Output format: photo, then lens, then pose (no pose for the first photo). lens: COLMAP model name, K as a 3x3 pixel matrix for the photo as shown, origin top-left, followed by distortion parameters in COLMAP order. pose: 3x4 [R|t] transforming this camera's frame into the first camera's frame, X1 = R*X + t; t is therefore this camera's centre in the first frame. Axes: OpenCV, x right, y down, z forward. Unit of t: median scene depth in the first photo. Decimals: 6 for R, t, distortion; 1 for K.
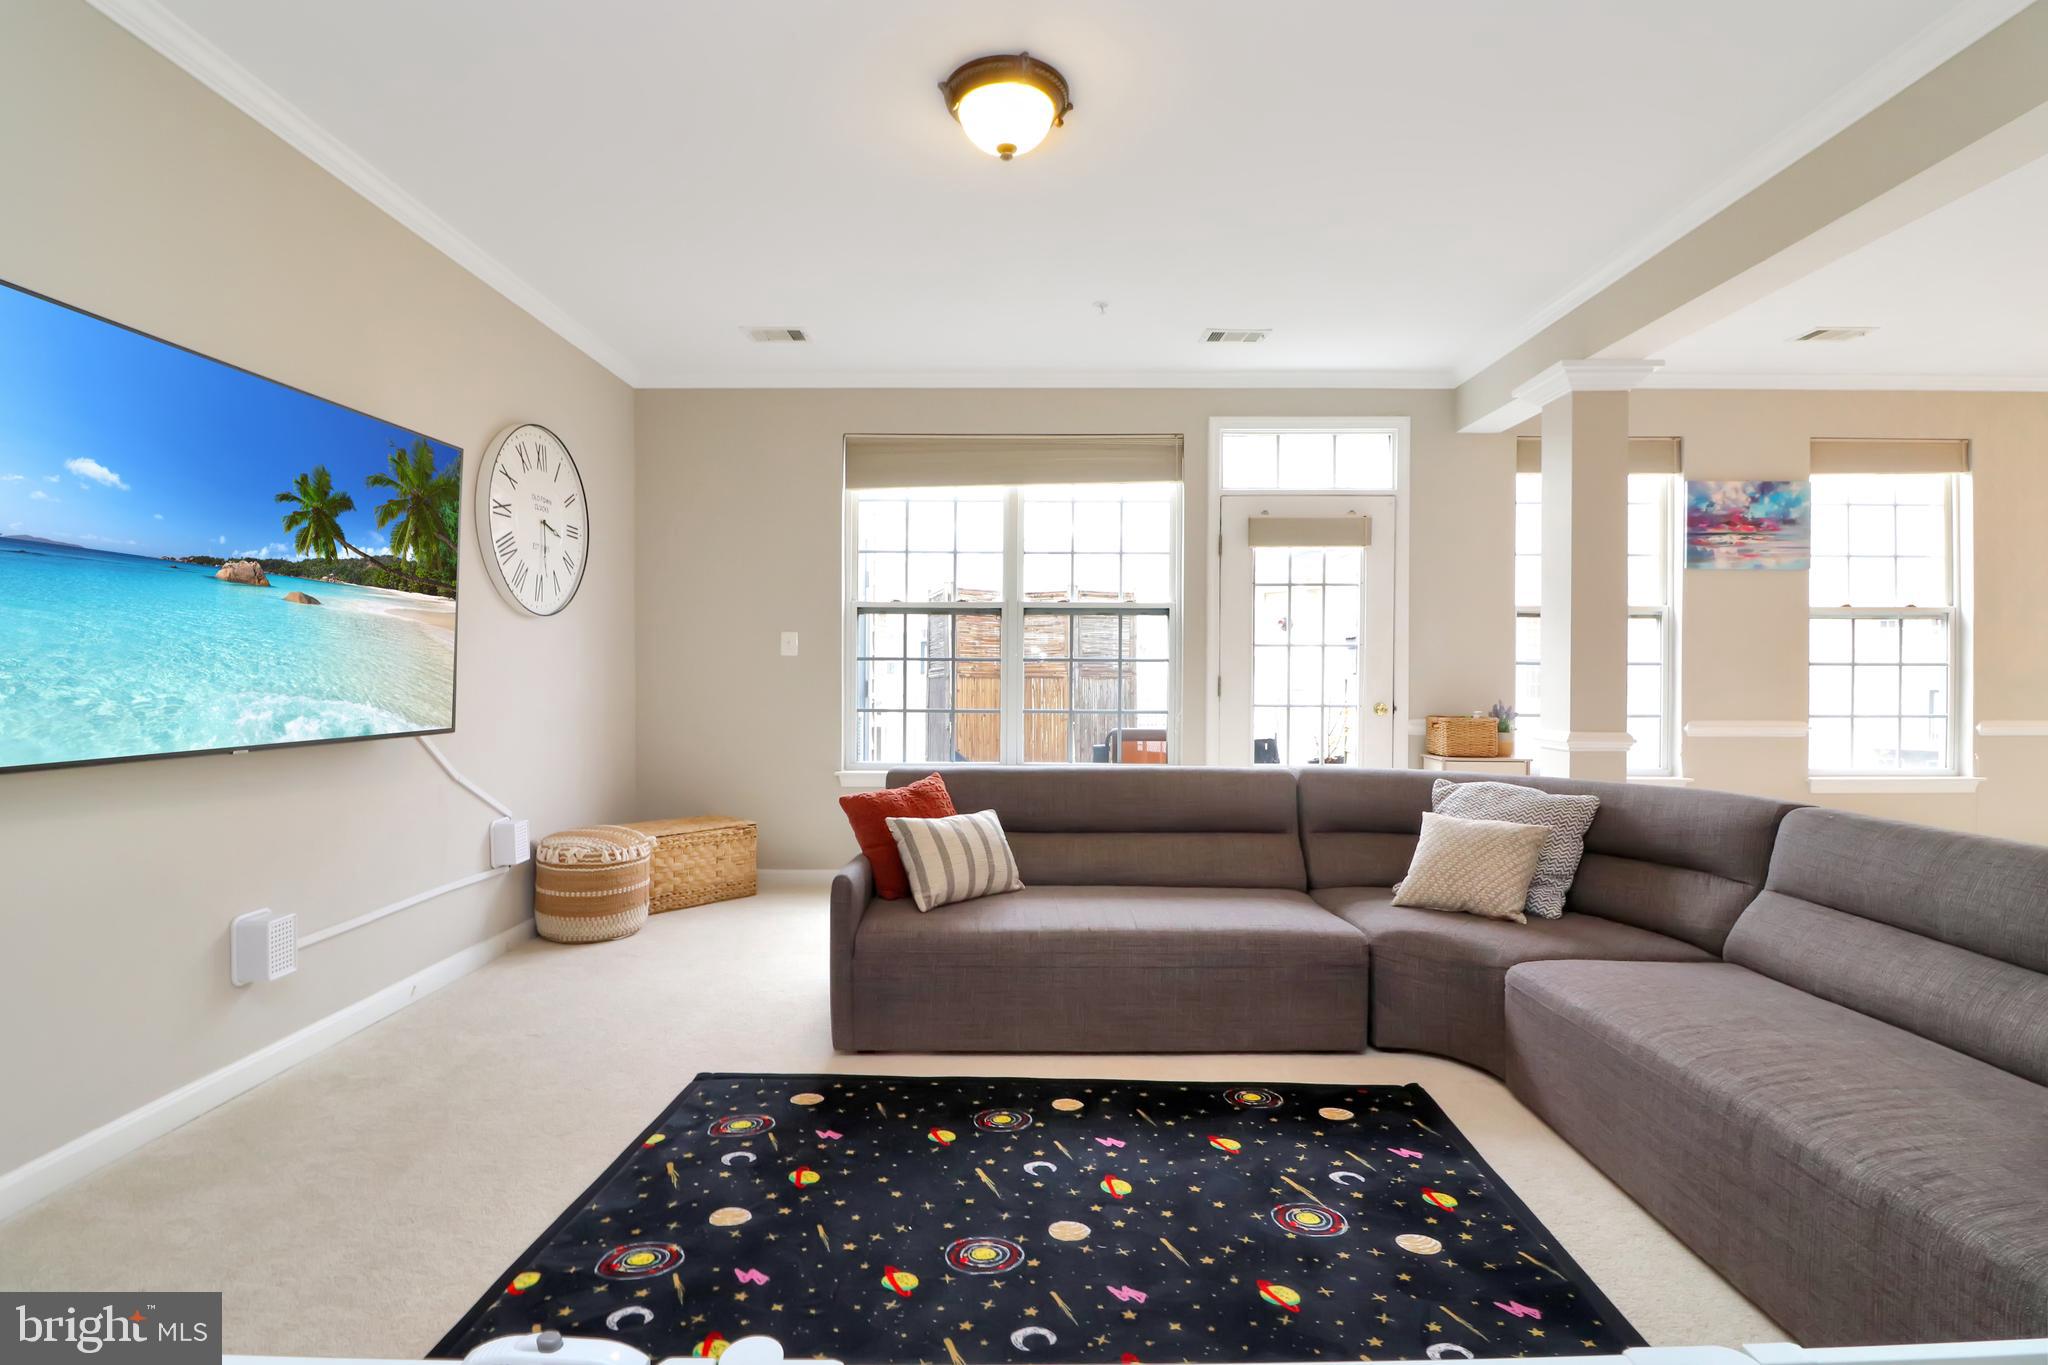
lens RADIAL K [[954.5, 0, 1024.0], [0, 954.5, 682.5], [0, 0, 1]] dist [-0.020068, -0.000040]
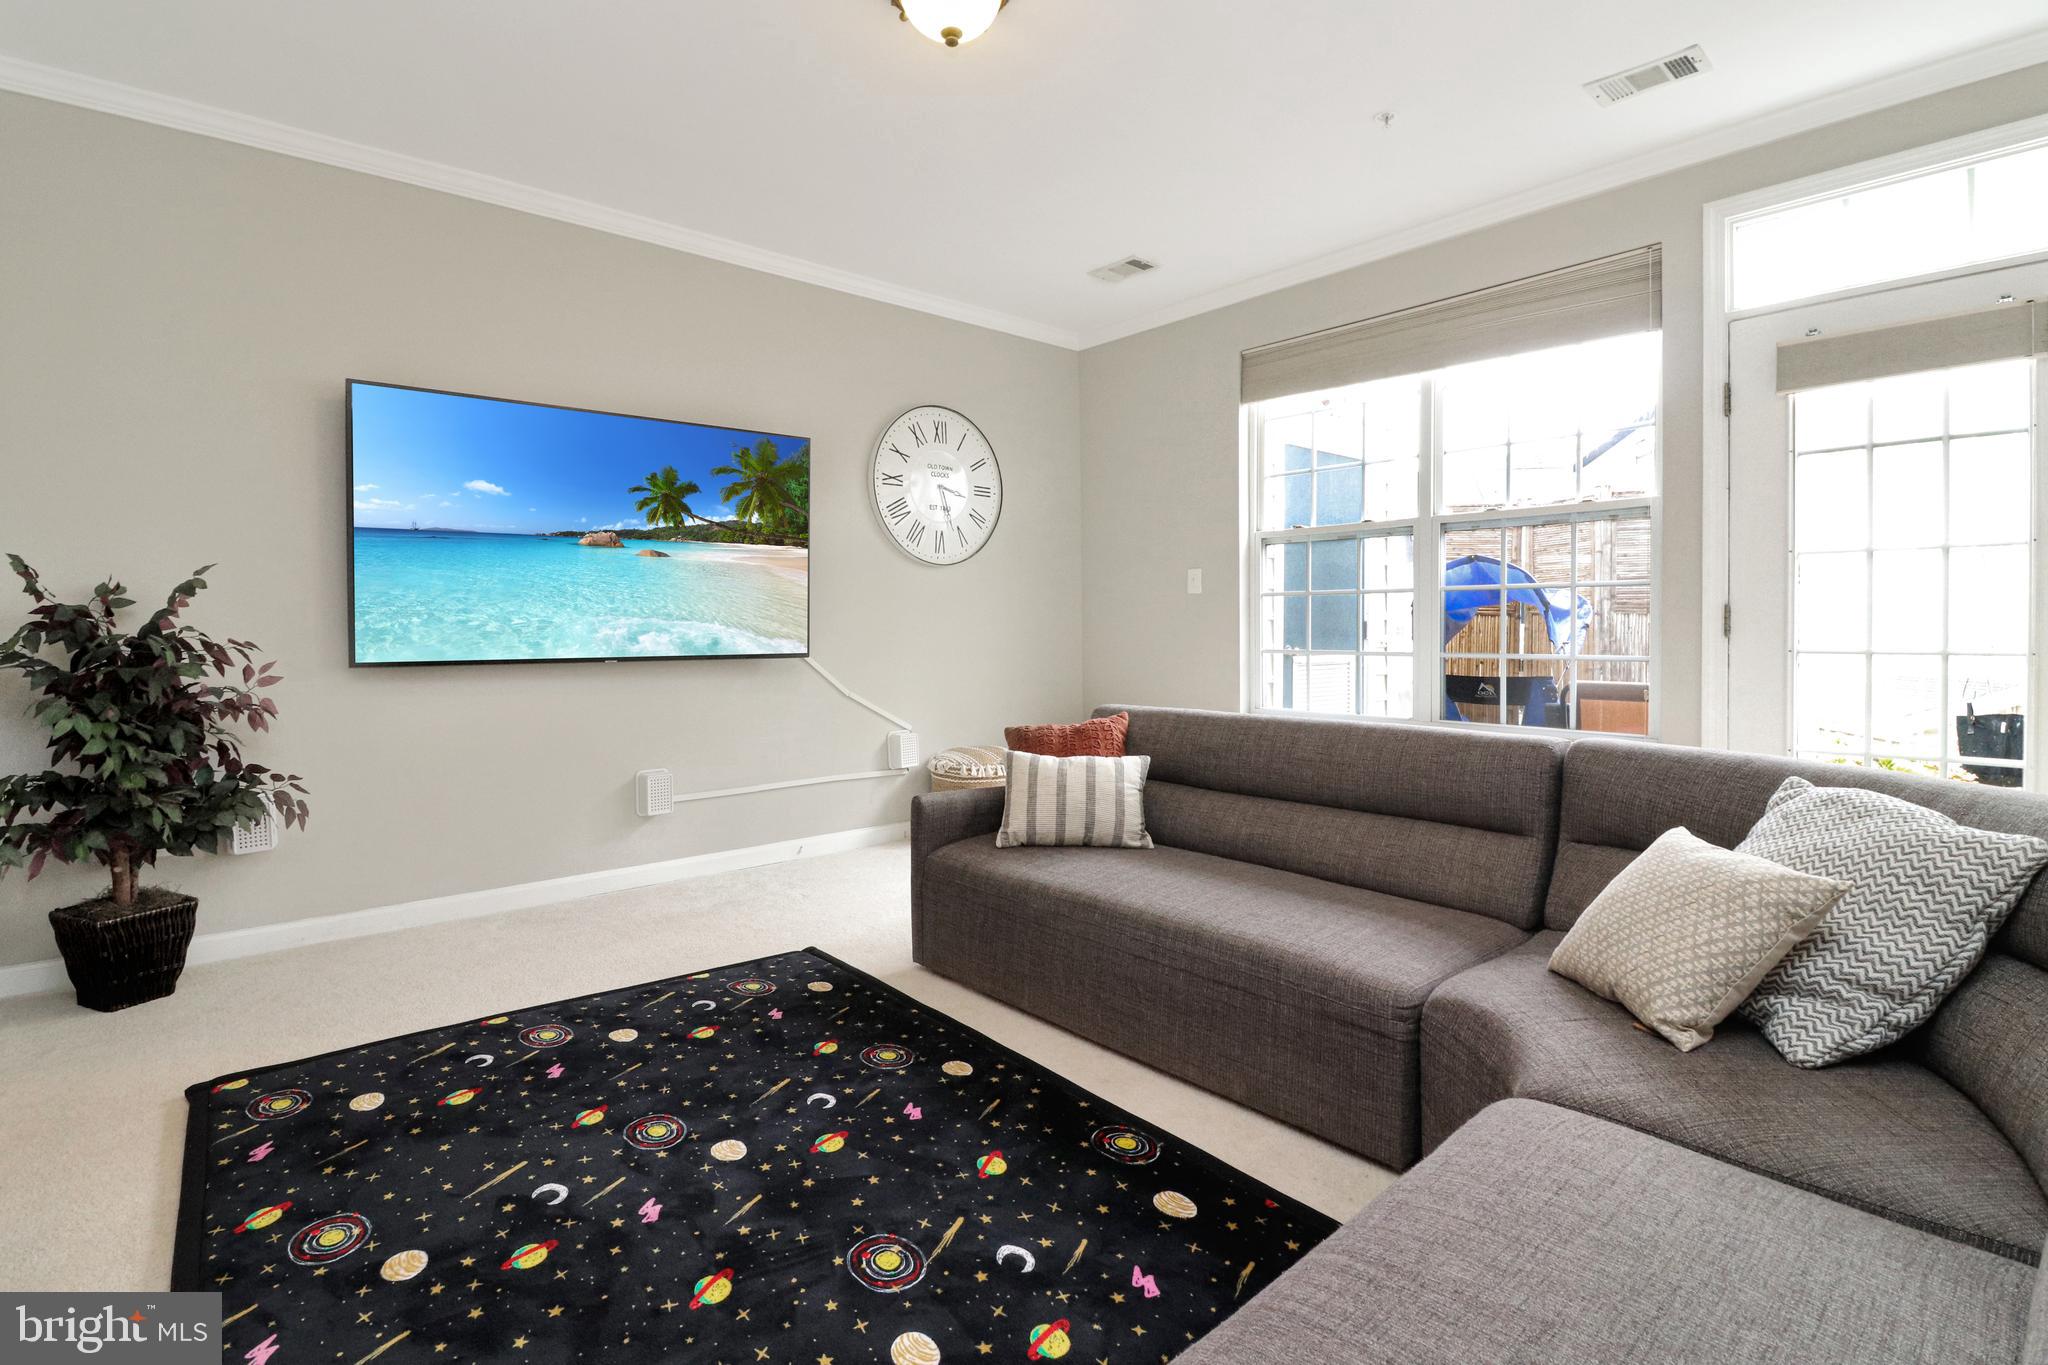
lens RADIAL K [[981.9, 0, 1023.4], [0, 981.9, 649.9], [0, 0, 1]] dist [-0.019458, 0.000540]
pose [[0.668595, 0.014413, -0.743487, 0.713125], [-0.004789, 0.999875, 0.015077, 0.030529], [0.743611, -0.006520, 0.668580, 0.396695]]
